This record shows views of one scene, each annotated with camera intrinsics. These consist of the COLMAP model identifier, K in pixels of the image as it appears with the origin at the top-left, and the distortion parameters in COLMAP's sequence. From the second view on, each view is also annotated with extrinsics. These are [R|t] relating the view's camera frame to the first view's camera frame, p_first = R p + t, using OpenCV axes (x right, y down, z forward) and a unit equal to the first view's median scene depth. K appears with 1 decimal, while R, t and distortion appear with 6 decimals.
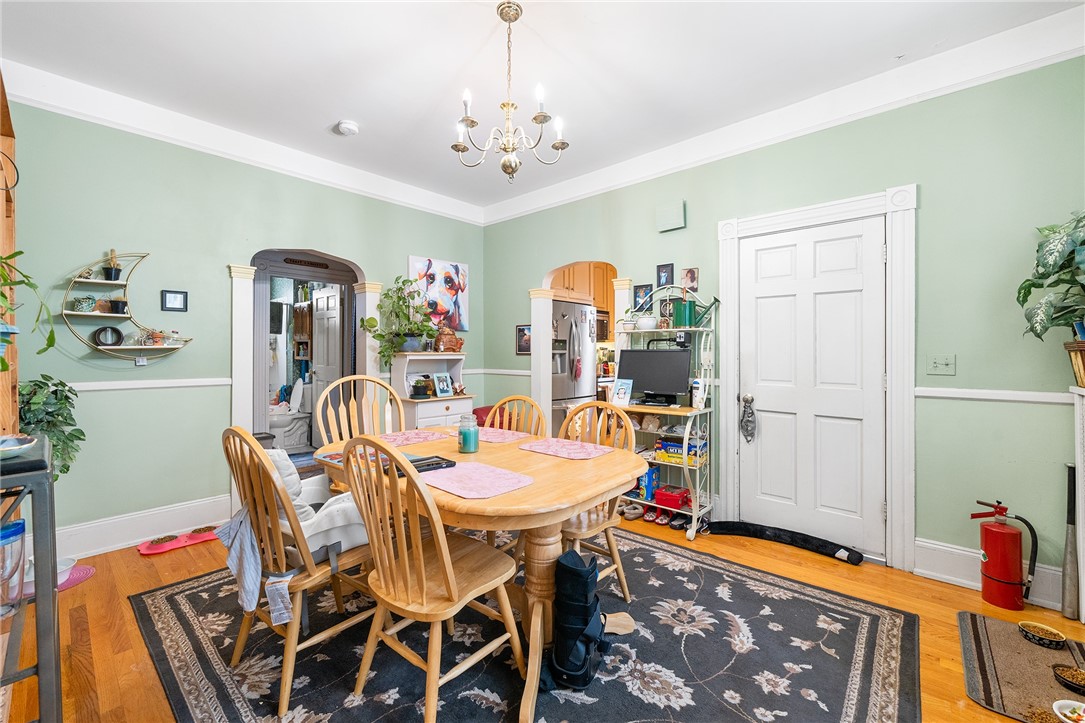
lens RADIAL K [[439.3, 0, 540.2], [0, 439.3, 352.3], [0, 0, 1]] dist [-0.004641, -0.000391]
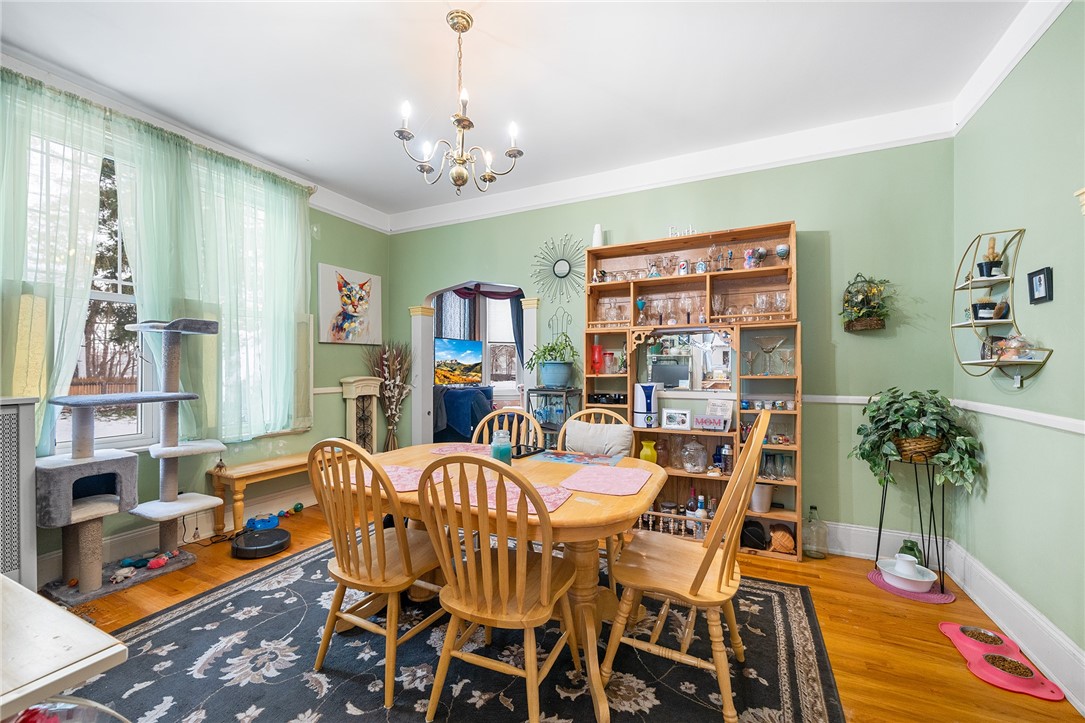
lens RADIAL K [[439.3, 0, 540.2], [0, 439.3, 352.3], [0, 0, 1]] dist [-0.004641, -0.000391]
pose [[-0.963376, -0.010171, -0.267961, 0.024070], [-0.002302, 0.999557, -0.029664, -0.005513], [0.268144, -0.027960, -0.962973, 1.998796]]
